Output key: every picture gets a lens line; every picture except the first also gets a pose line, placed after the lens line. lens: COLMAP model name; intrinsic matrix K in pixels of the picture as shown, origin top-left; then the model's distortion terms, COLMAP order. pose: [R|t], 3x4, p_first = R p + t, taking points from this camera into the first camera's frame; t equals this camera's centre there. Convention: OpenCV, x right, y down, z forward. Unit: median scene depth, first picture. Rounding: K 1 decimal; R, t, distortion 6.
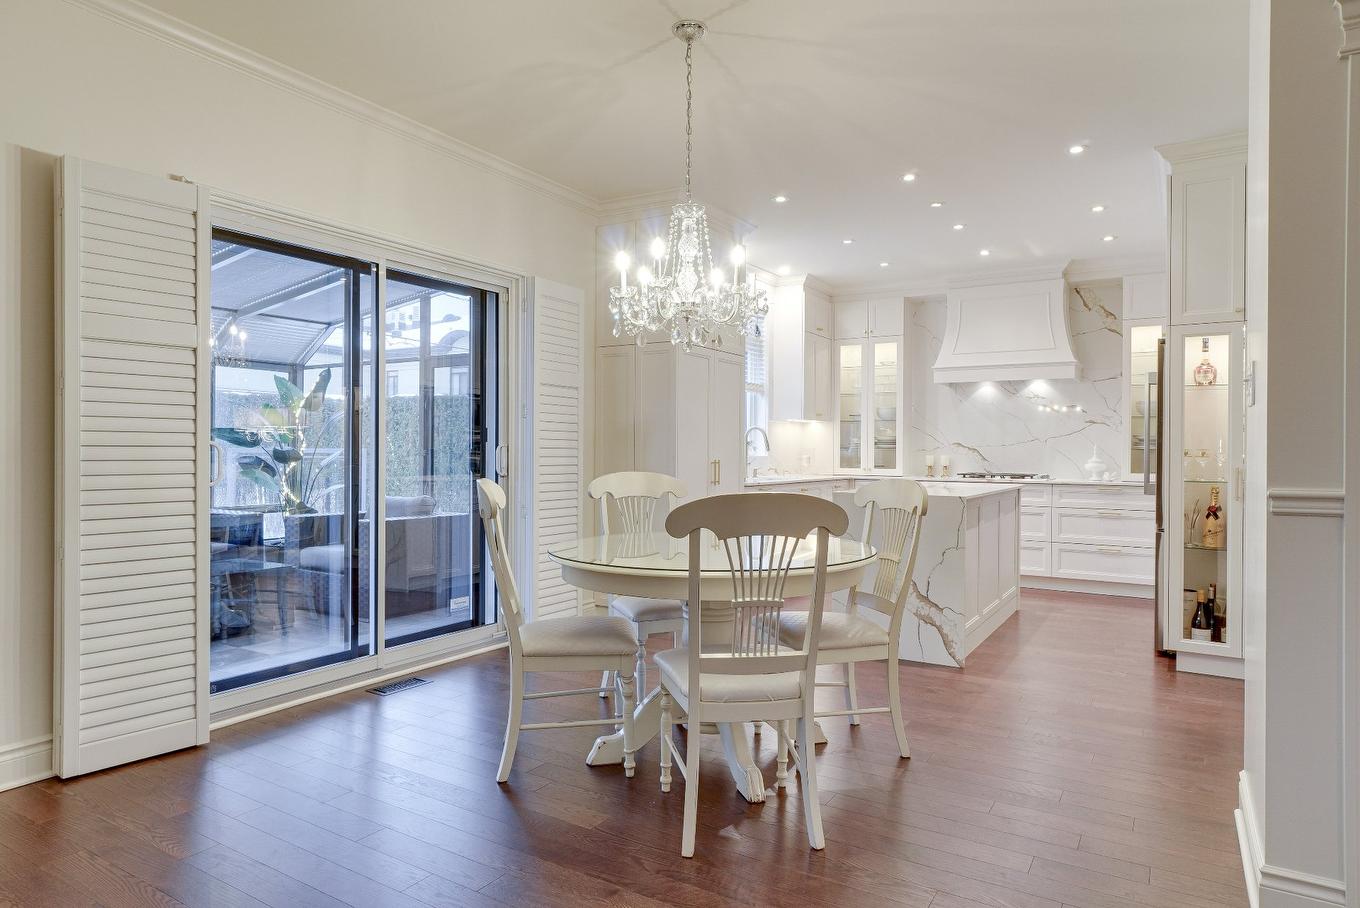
lens RADIAL K [[766.6, 0, 680.0], [0, 766.6, 454.0], [0, 0, 1]] dist [0.002697, 0.000424]
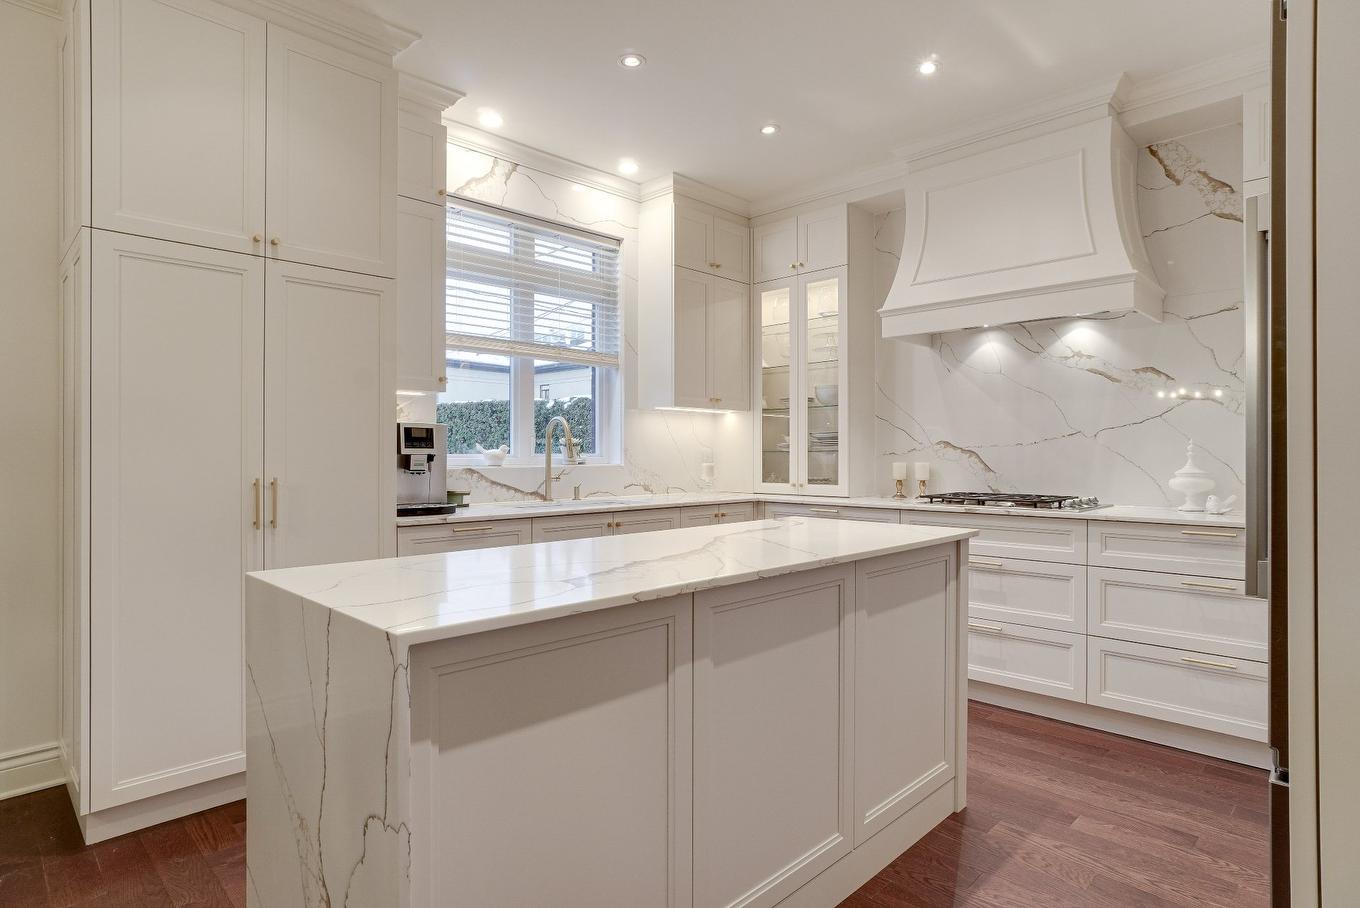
lens RADIAL K [[706.8, 0, 680.0], [0, 706.8, 454.0], [0, 0, 1]] dist [-0.005379, -0.000754]
pose [[0.976504, -0.007910, -0.215353, 0.285516], [0.006379, 0.999949, -0.007805, -0.001745], [0.215404, 0.006247, 0.976505, 0.431621]]
